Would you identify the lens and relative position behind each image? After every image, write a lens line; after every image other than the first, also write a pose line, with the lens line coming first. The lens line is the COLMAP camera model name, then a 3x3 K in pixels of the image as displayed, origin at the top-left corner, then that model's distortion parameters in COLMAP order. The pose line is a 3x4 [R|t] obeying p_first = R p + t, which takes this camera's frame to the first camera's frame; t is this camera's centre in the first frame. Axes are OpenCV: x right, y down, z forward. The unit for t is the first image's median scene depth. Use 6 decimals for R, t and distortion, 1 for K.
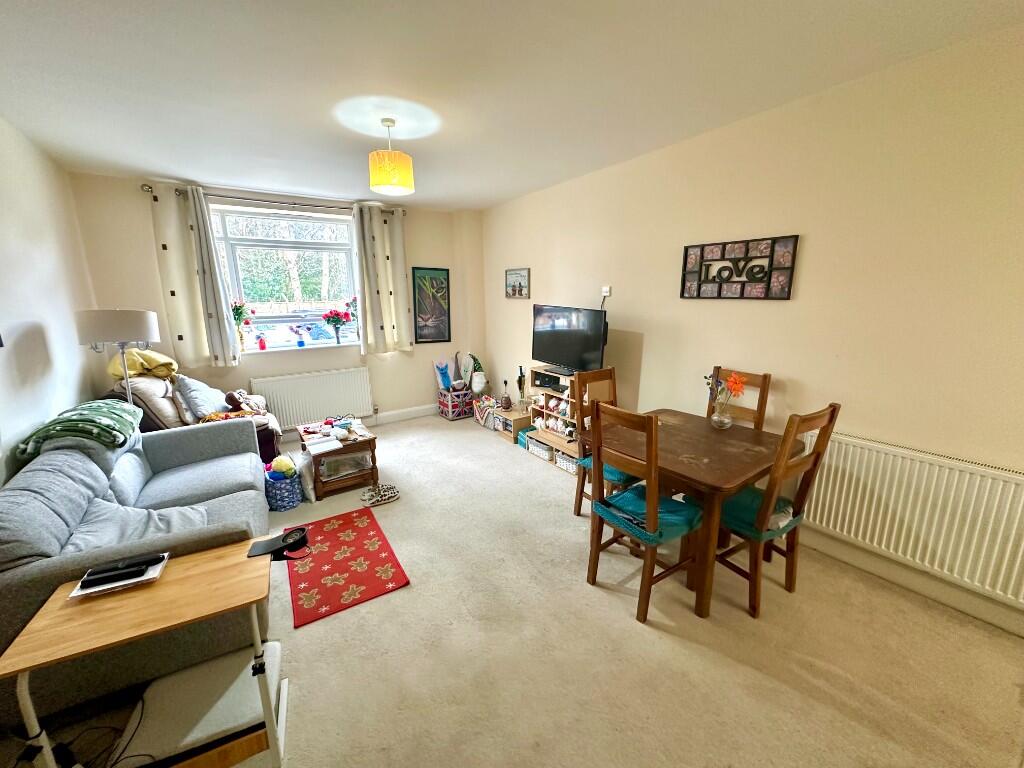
lens RADIAL K [[409.2, 0, 513.6], [0, 409.2, 383.4], [0, 0, 1]] dist [0.000266, 0.000136]
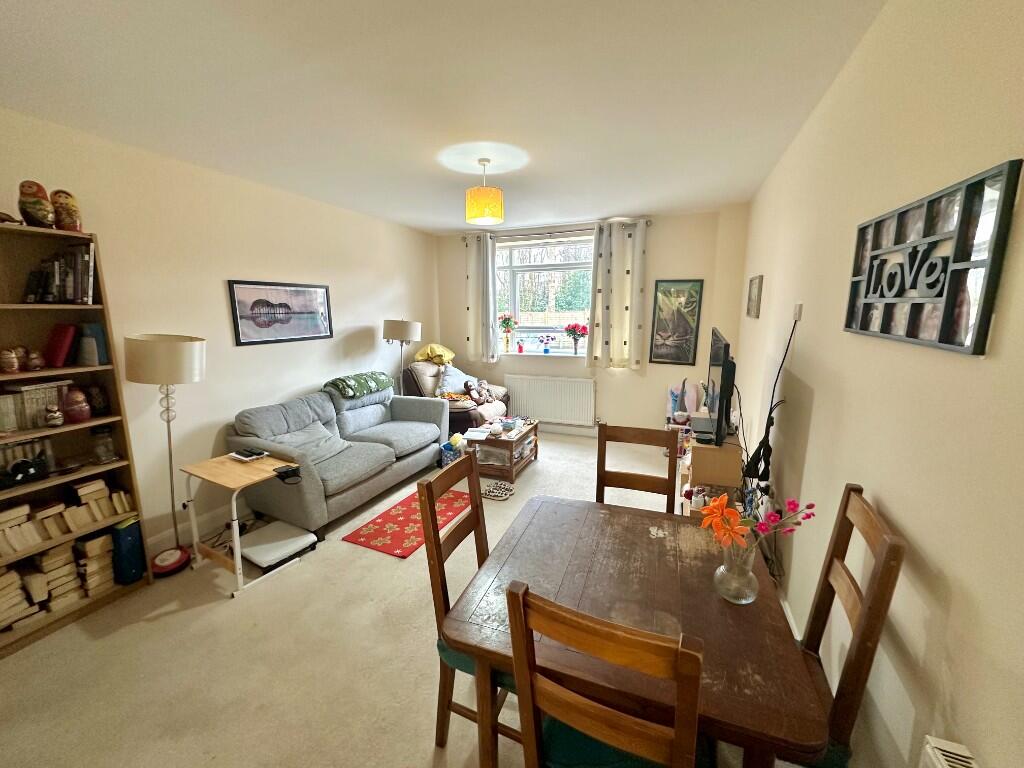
lens RADIAL K [[409.2, 0, 511.1], [0, 409.2, 384.5], [0, 0, 1]] dist [0.000266, 0.000136]
pose [[0.548042, 0.161814, -0.820650, 0.444024], [-0.174492, 0.981641, 0.077029, -0.082927], [0.818048, 0.100982, 0.566216, 0.290075]]
